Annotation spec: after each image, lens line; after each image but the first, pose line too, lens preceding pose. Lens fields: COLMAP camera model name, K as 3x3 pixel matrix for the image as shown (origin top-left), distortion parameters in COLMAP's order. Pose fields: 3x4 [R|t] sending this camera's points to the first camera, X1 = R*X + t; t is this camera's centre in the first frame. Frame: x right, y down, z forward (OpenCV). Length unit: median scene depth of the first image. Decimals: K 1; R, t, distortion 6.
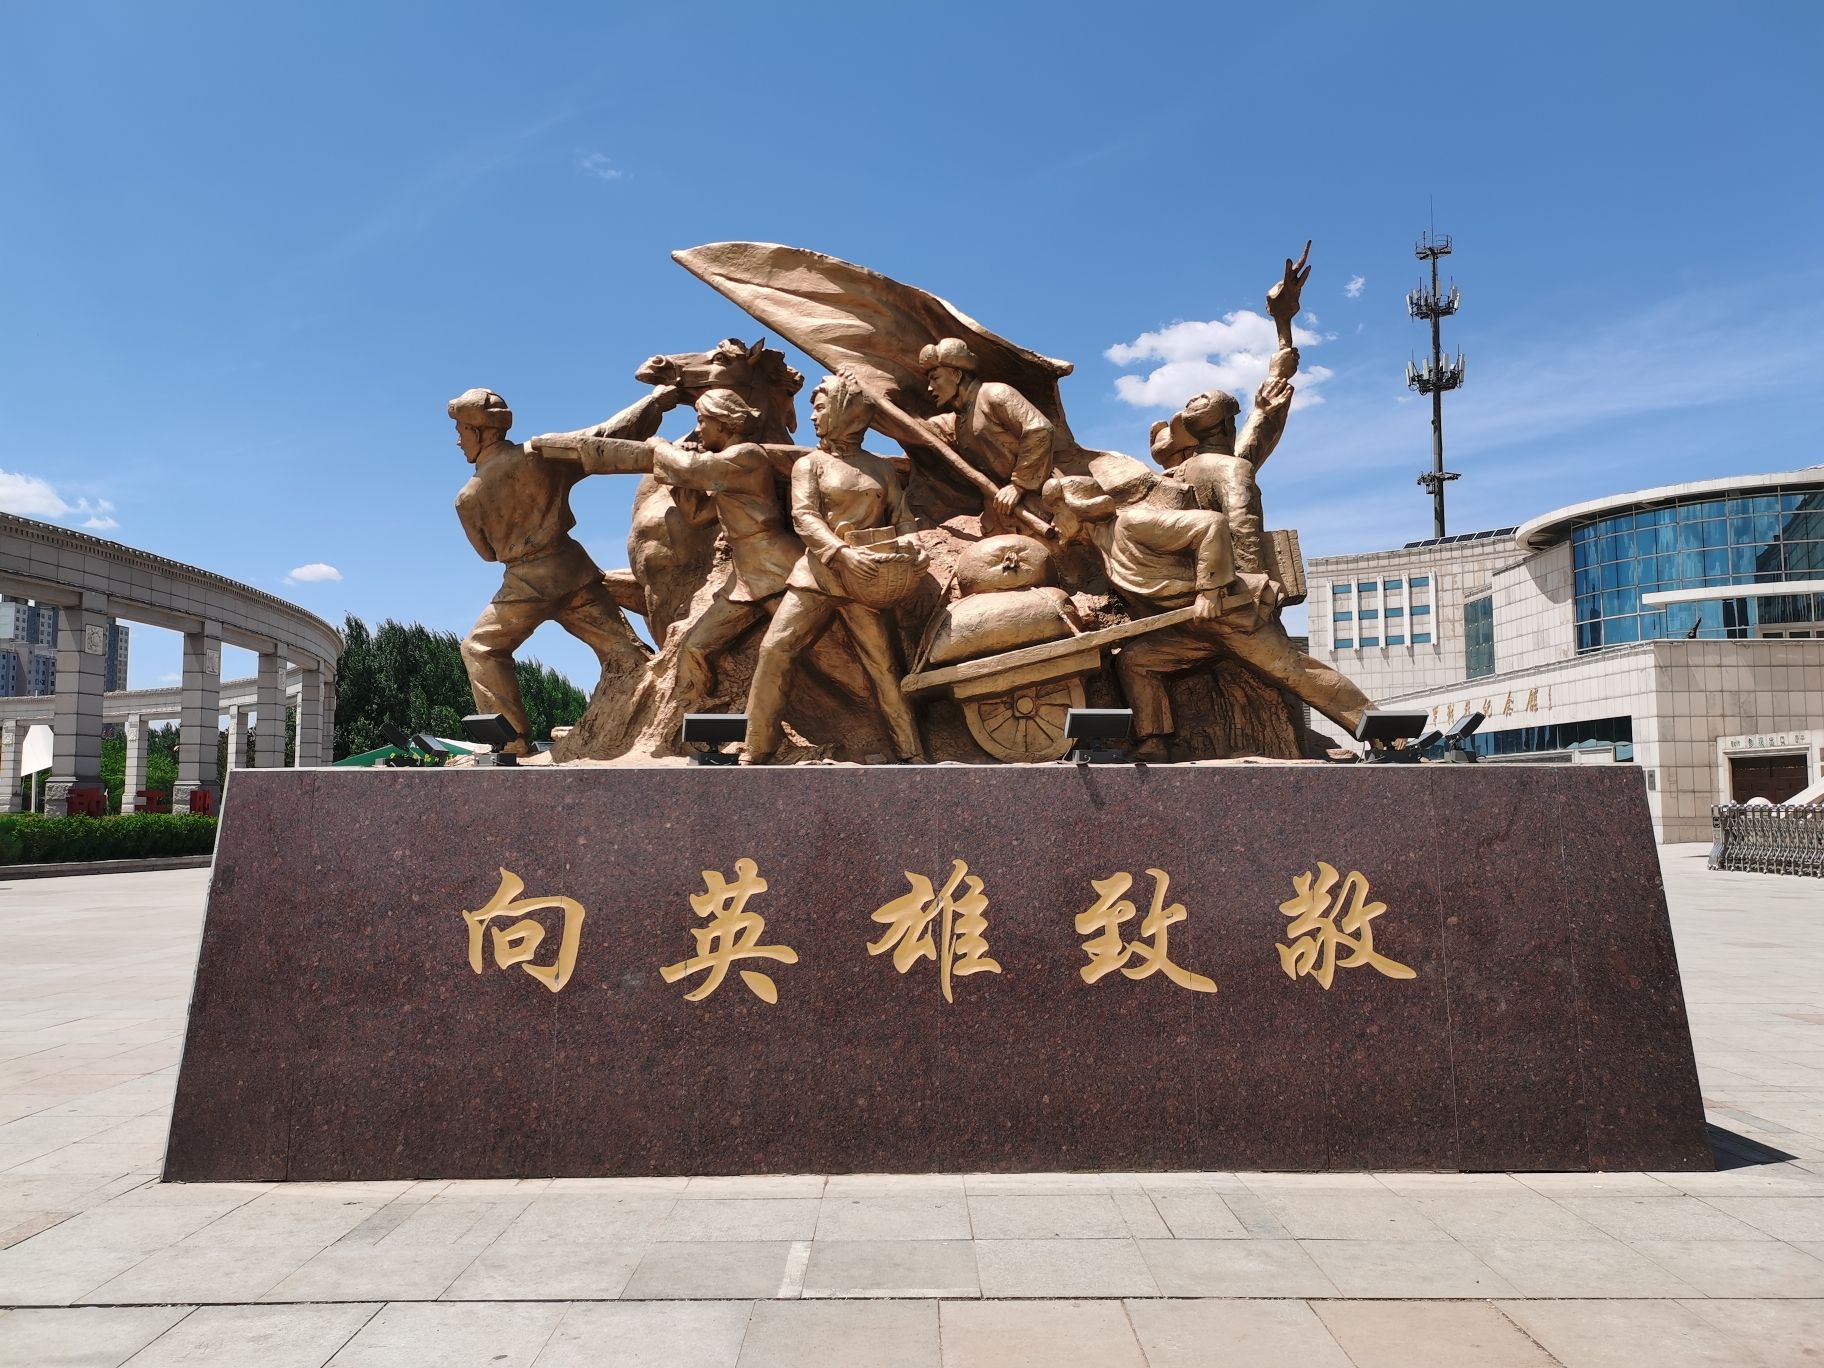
lens RADIAL K [[1432.6, 0, 911.9], [0, 1432.6, 683.4], [0, 0, 1]] dist [0.003270, 0.001112]
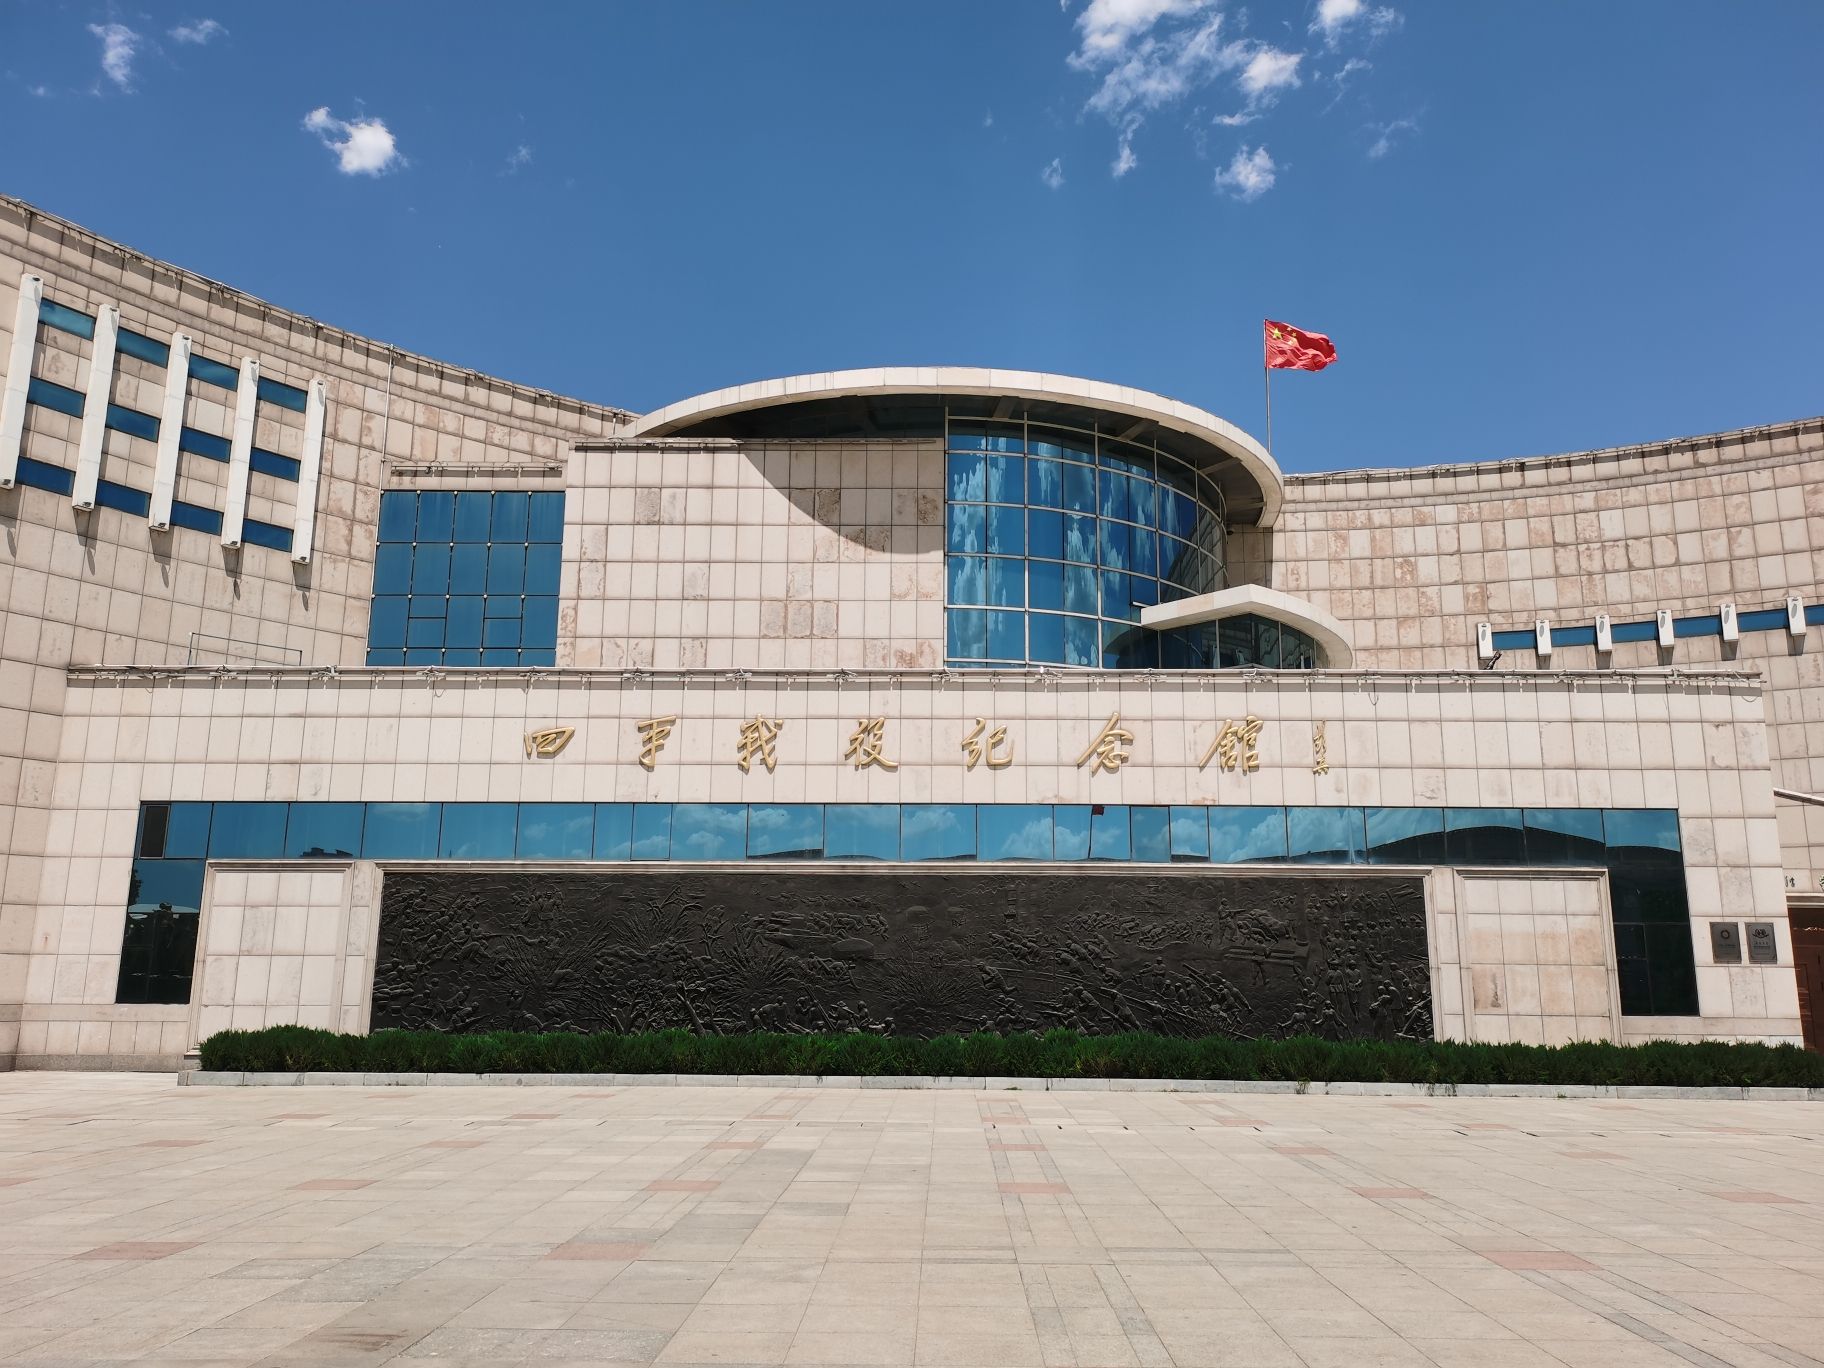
lens RADIAL K [[1432.6, 0, 913.3], [0, 1432.6, 684.4], [0, 0, 1]] dist [0.003270, 0.001112]
pose [[0.001851, 0.207863, 0.978156, -0.007395], [-0.082401, 0.974863, -0.207007, 0.071970], [-0.996597, -0.080218, 0.018933, 0.824040]]
